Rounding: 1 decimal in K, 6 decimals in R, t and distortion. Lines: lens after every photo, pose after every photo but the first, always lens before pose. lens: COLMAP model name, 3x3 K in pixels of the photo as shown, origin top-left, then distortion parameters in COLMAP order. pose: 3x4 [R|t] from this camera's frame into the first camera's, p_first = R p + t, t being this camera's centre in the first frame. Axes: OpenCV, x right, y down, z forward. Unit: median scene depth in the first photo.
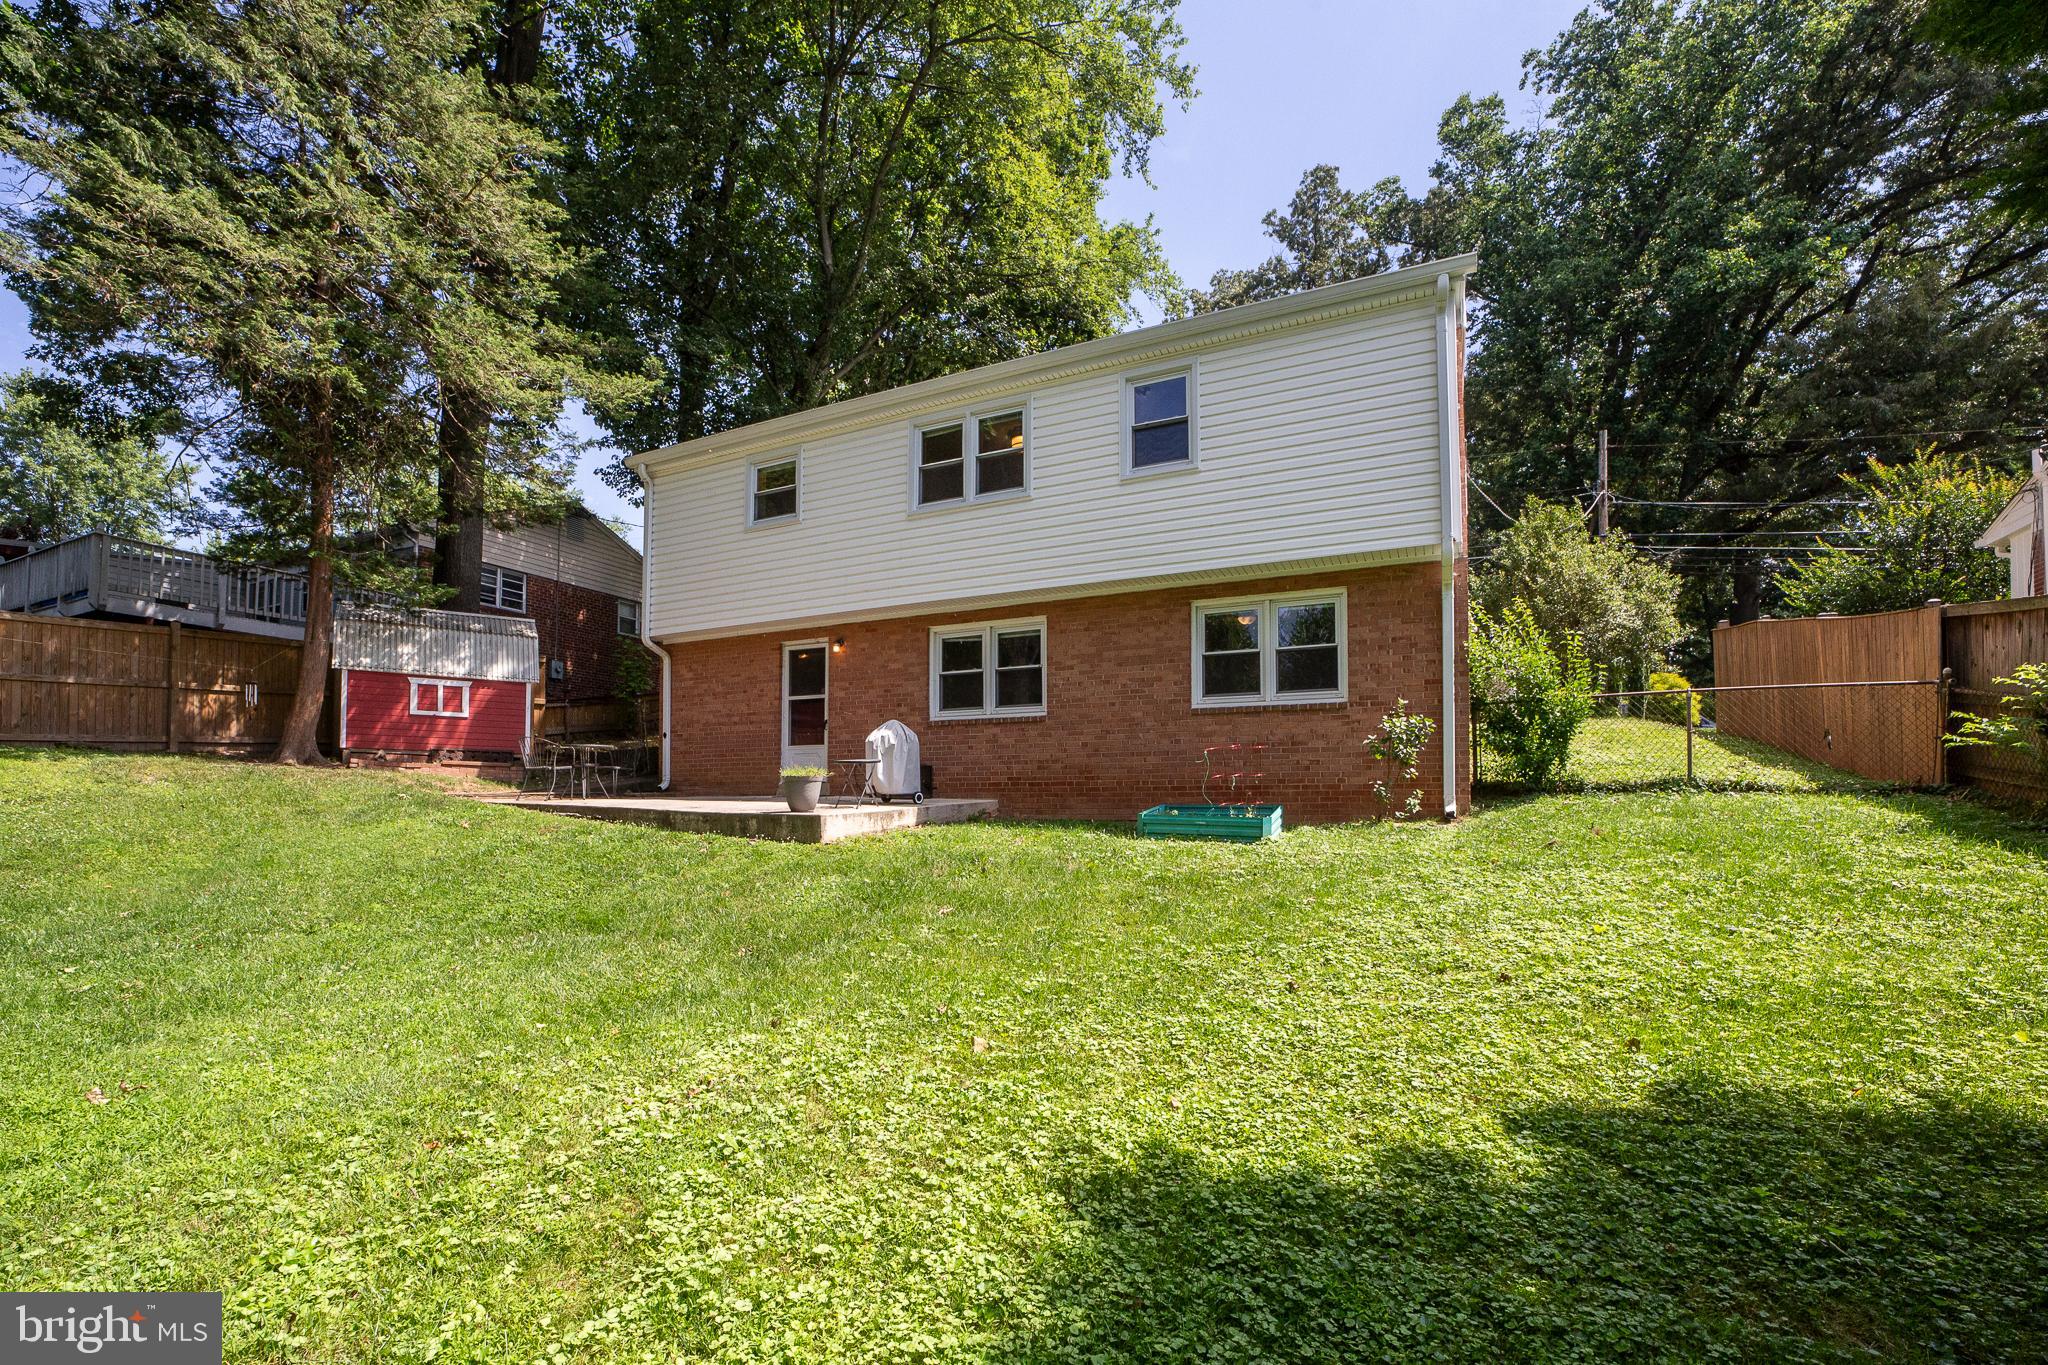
lens RADIAL K [[806.3, 0, 953.2], [0, 806.3, 776.0], [0, 0, 1]] dist [-0.013379, 0.000649]
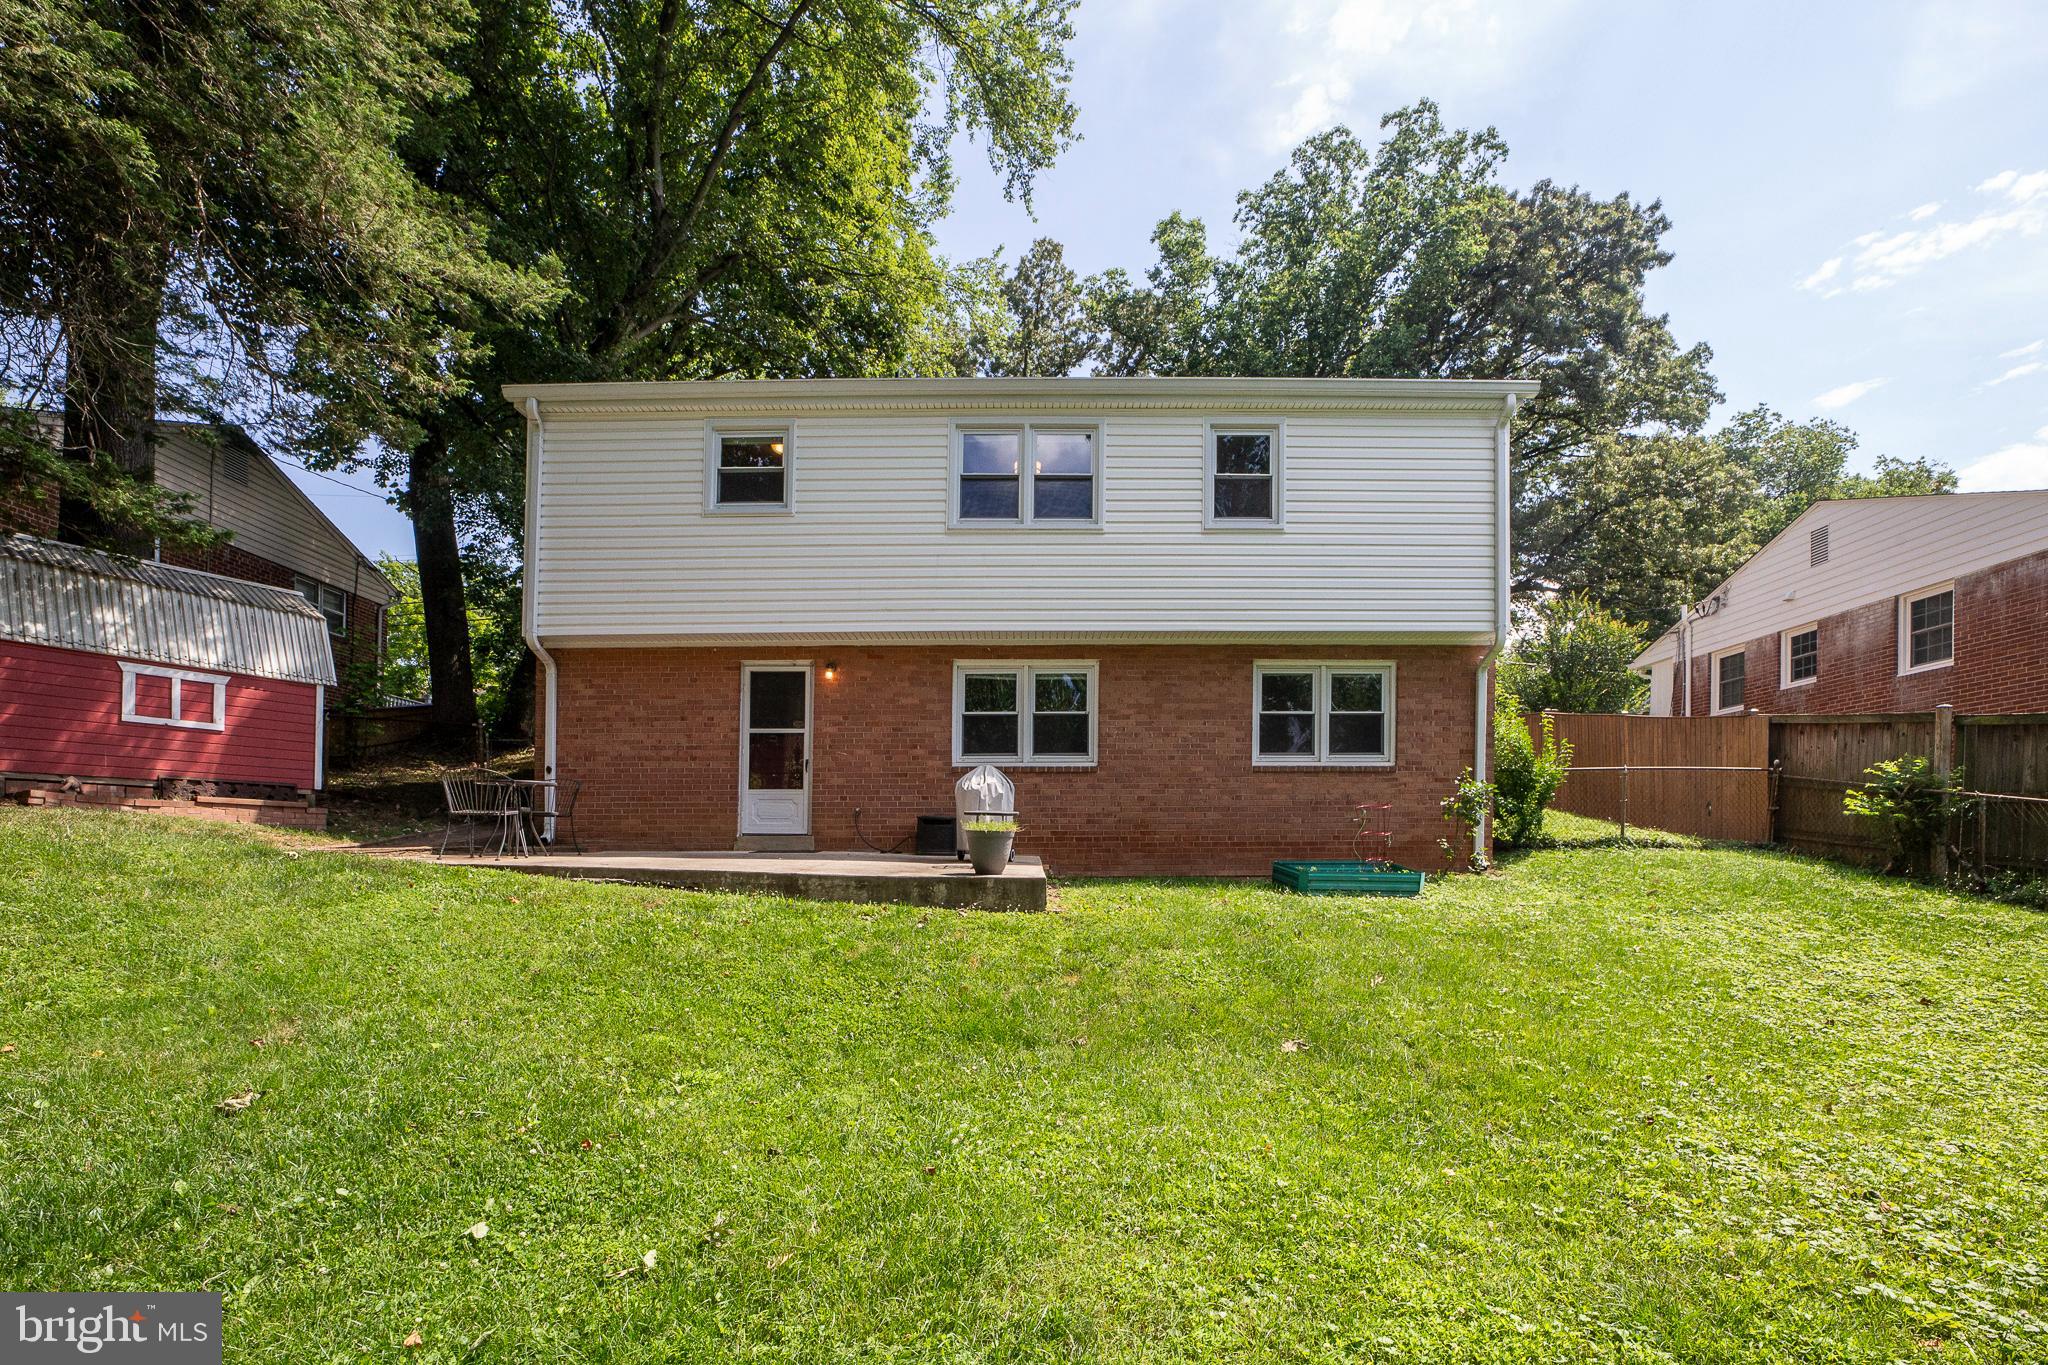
lens RADIAL K [[864.6, 0, 1003.4], [0, 864.6, 858.8], [0, 0, 1]] dist [-0.017181, 0.002014]
pose [[0.907705, -0.000461, 0.419609, -0.360102], [-0.009728, 0.999707, 0.022143, 0.010497], [-0.419497, -0.024181, 0.907435, 0.112261]]
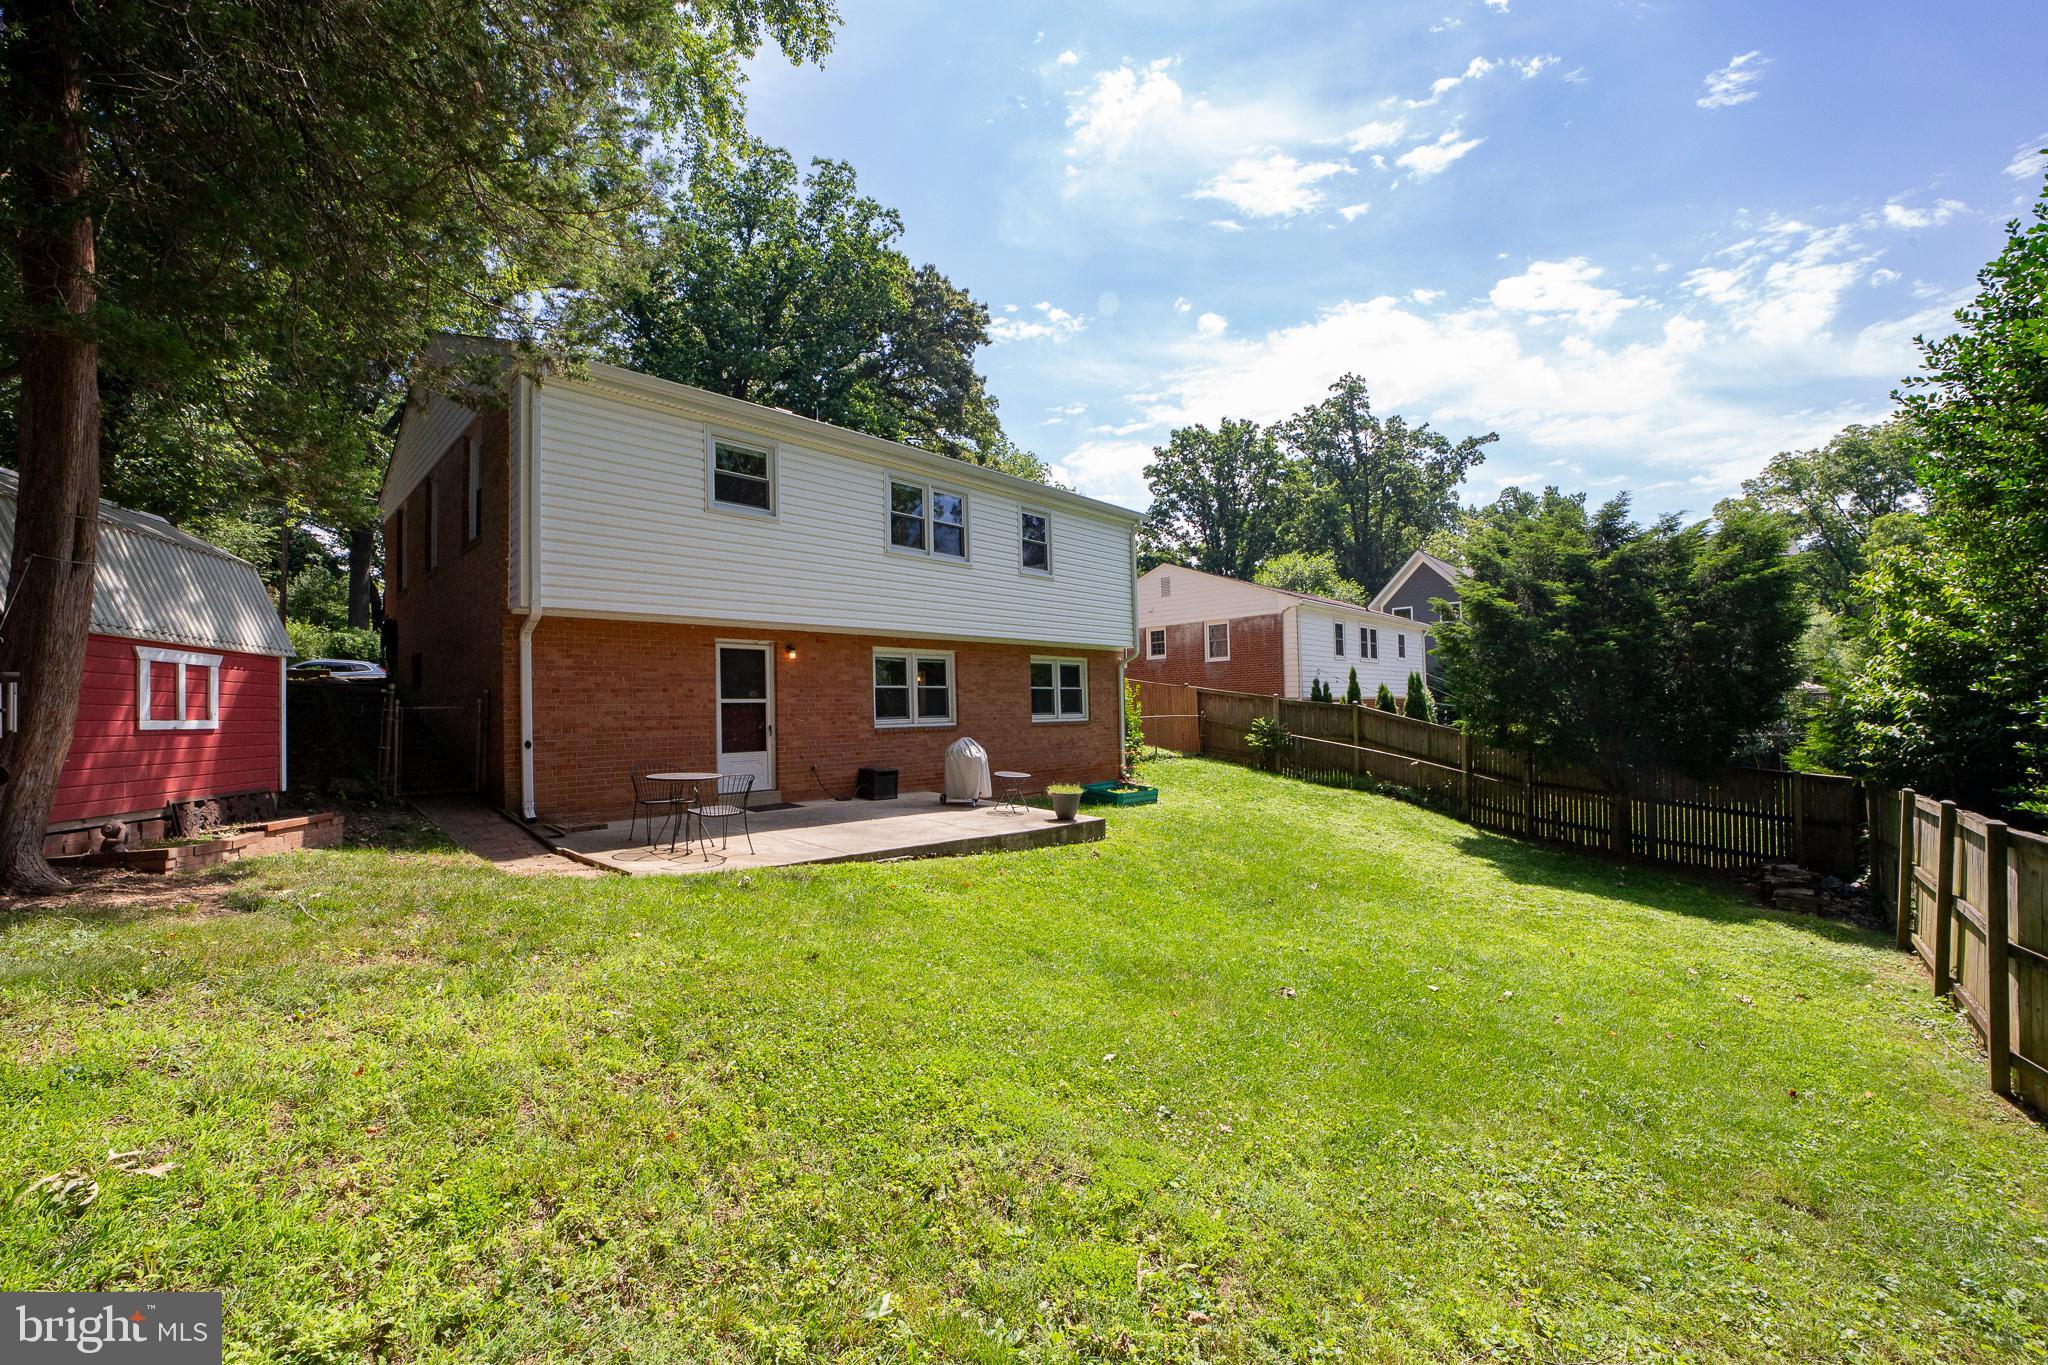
lens RADIAL K [[806.3, 0, 967.9], [0, 806.3, 701.4], [0, 0, 1]] dist [-0.013379, 0.000649]
pose [[0.355370, 0.004034, 0.934717, -1.008183], [0.003823, 0.999976, -0.005769, -0.096231], [-0.934718, 0.005623, 0.355346, 0.453315]]
